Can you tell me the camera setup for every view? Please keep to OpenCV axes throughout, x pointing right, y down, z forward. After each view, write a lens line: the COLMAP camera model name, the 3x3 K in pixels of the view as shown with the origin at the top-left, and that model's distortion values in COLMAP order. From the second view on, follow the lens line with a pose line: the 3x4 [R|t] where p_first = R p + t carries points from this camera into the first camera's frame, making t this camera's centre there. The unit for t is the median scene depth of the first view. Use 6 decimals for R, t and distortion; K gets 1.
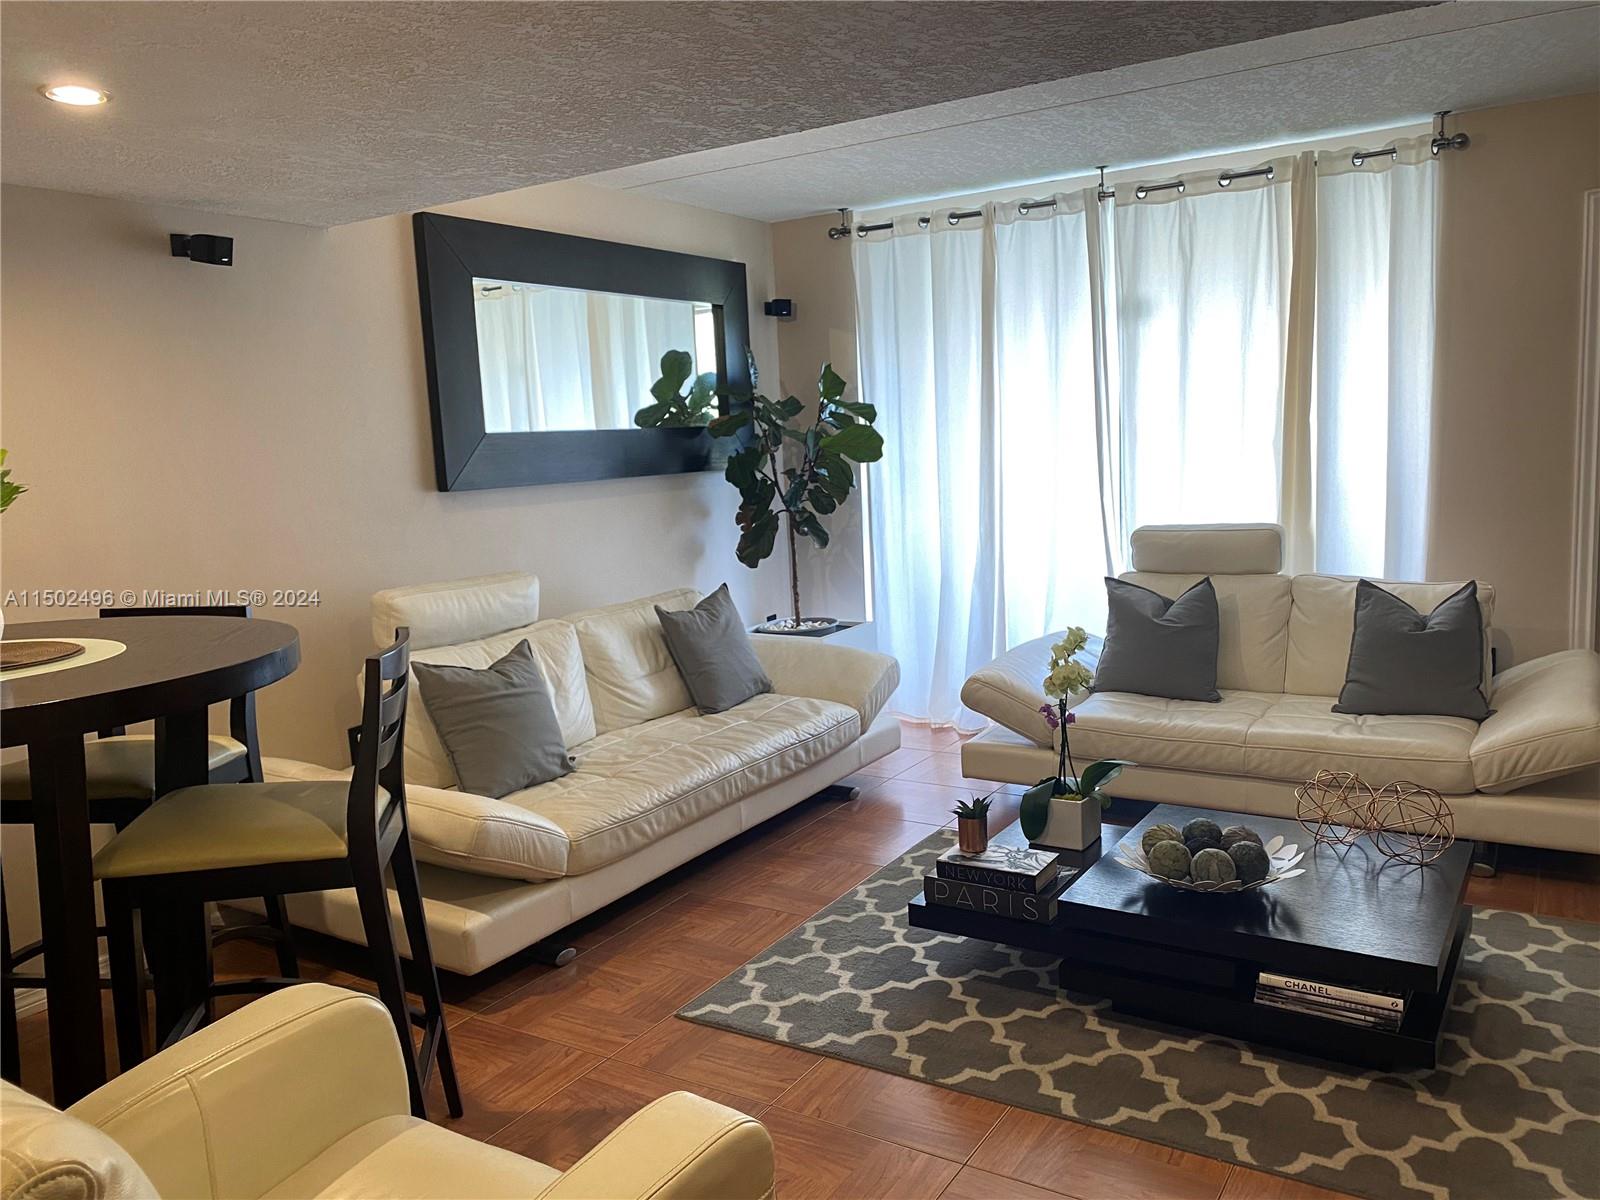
lens RADIAL K [[1216.4, 0, 800.0], [0, 1216.4, 600.0], [0, 0, 1]] dist [0.025528, -0.001498]
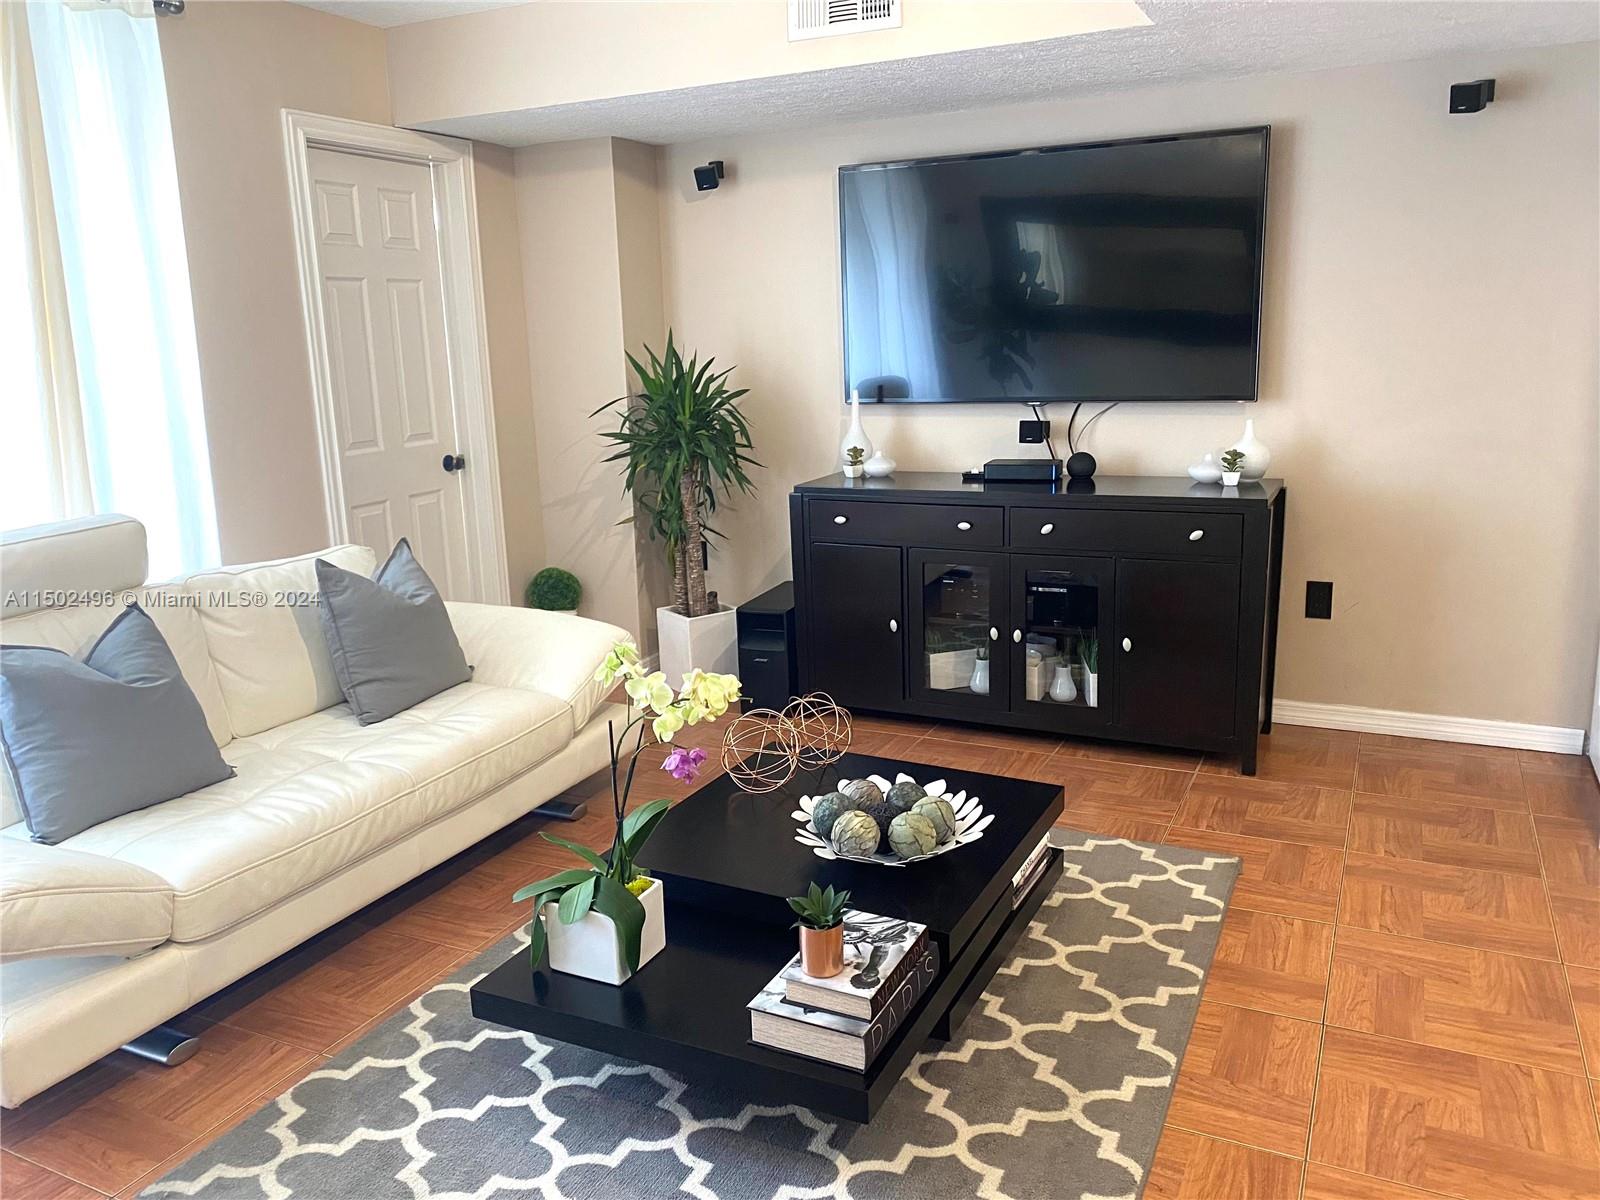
lens RADIAL K [[1243.6, 0, 800.0], [0, 1243.6, 600.0], [0, 0, 1]] dist [0.008055, 0.003230]
pose [[-0.101453, -0.167522, 0.980634, -0.334710], [0.171184, 0.968078, 0.183087, -0.078809], [-0.980002, 0.186444, -0.069538, 0.708879]]
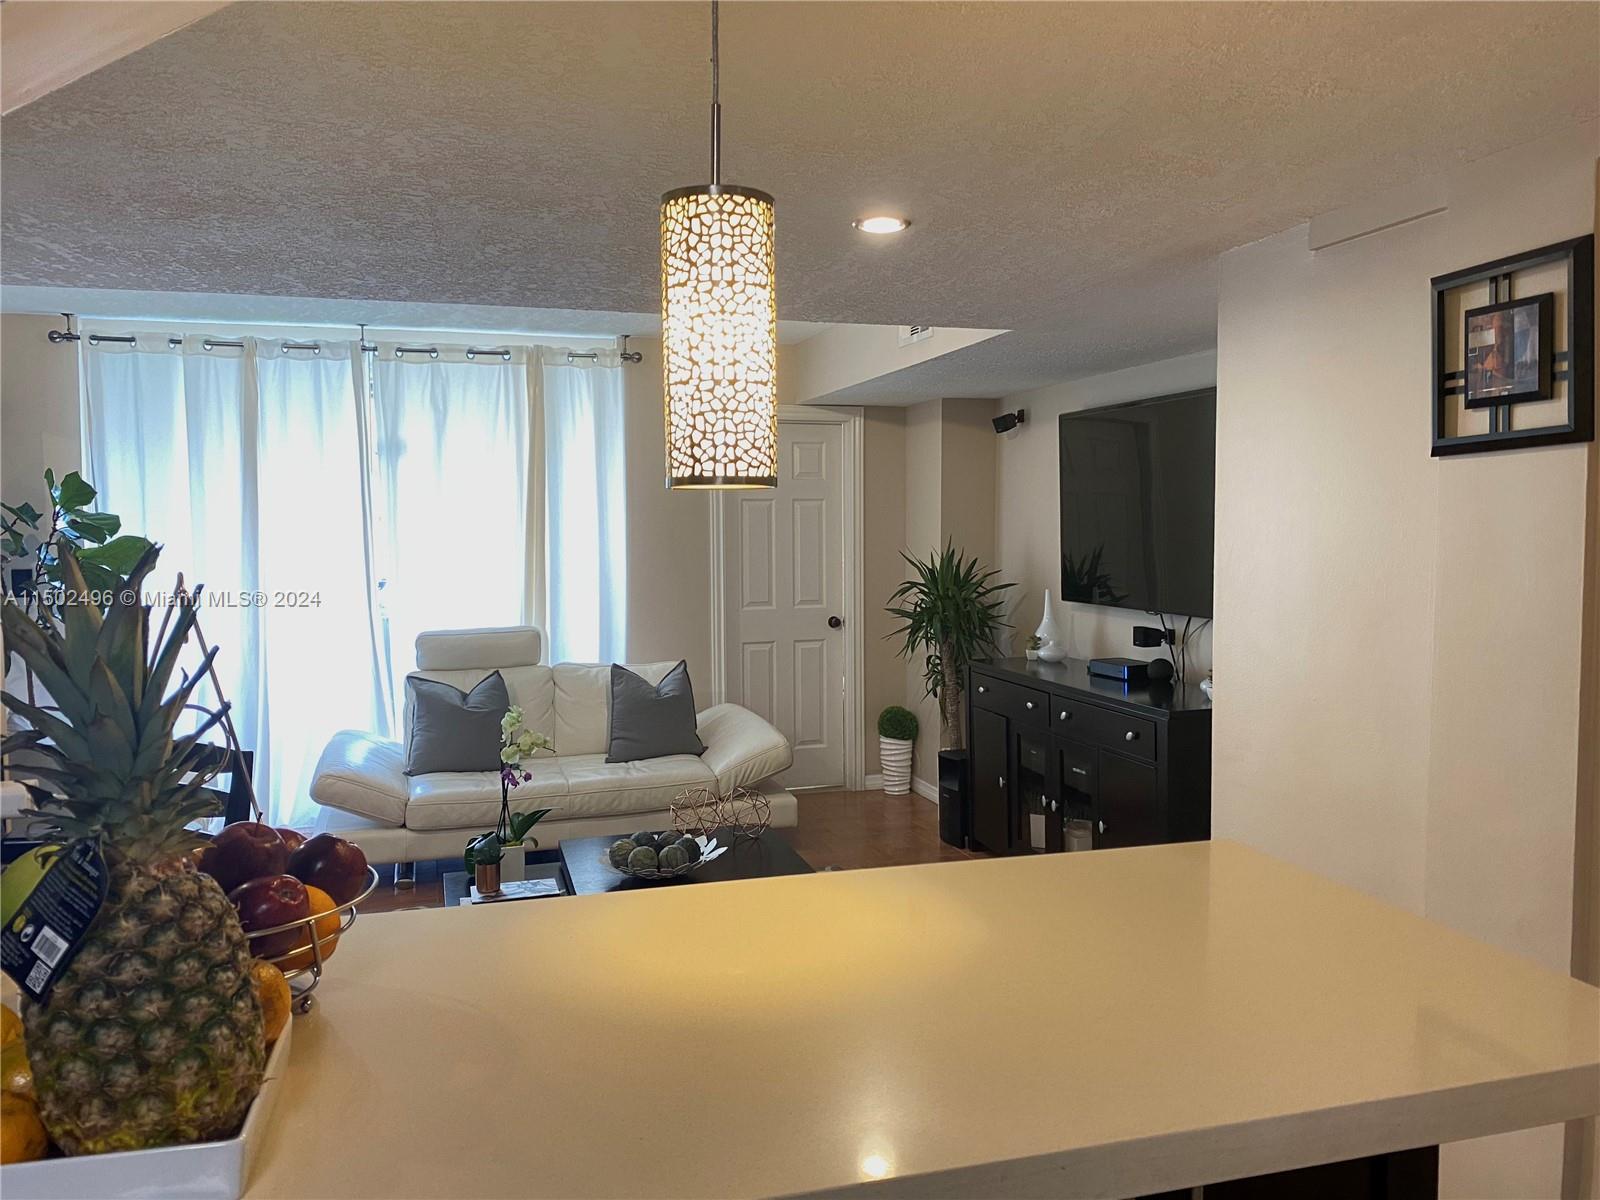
lens RADIAL K [[1216.4, 0, 800.0], [0, 1216.4, 600.0], [0, 0, 1]] dist [0.025528, -0.001498]
pose [[0.656974, -0.011570, 0.753824, -0.396865], [0.083635, 0.994829, -0.057621, 0.007553], [-0.749260, 0.100902, 0.654544, -0.046969]]
